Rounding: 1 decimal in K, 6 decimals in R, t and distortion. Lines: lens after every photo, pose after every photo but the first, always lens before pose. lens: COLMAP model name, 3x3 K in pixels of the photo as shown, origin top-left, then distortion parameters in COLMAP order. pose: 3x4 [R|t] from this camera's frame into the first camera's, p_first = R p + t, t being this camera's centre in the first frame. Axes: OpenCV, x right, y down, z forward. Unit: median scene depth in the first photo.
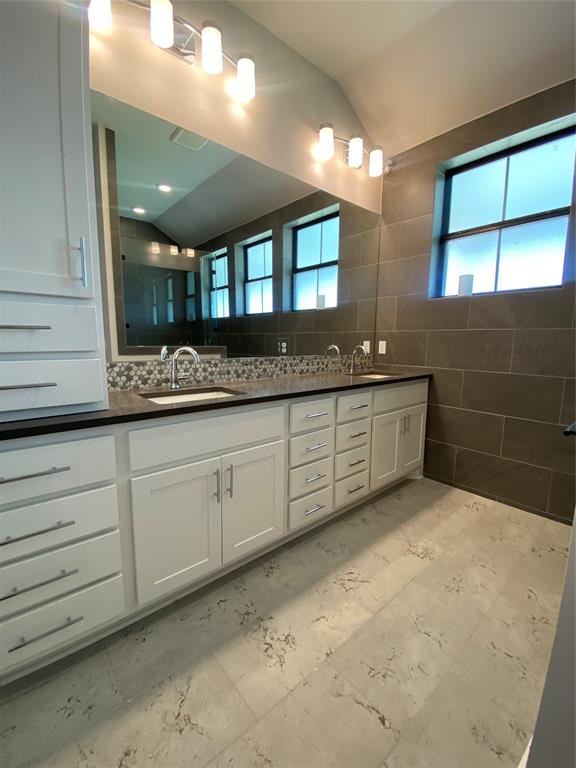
lens RADIAL K [[321.6, 0, 289.0], [0, 321.6, 389.5], [0, 0, 1]] dist [-0.002952, -0.000762]
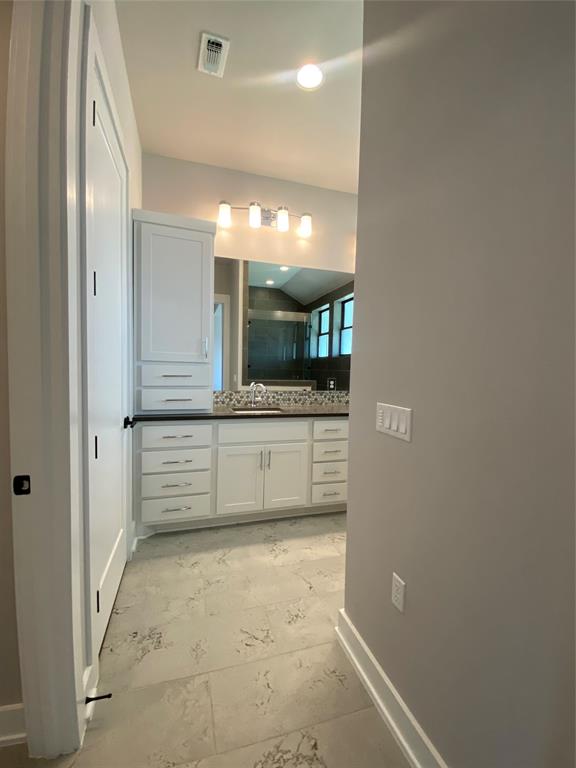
lens RADIAL K [[321.6, 0, 289.0], [0, 321.6, 389.5], [0, 0, 1]] dist [-0.002952, -0.000762]
pose [[0.911547, 0.035100, -0.409695, 0.483794], [-0.073666, 0.994171, -0.078728, 0.023503], [0.404544, 0.101945, 0.908819, -0.466850]]
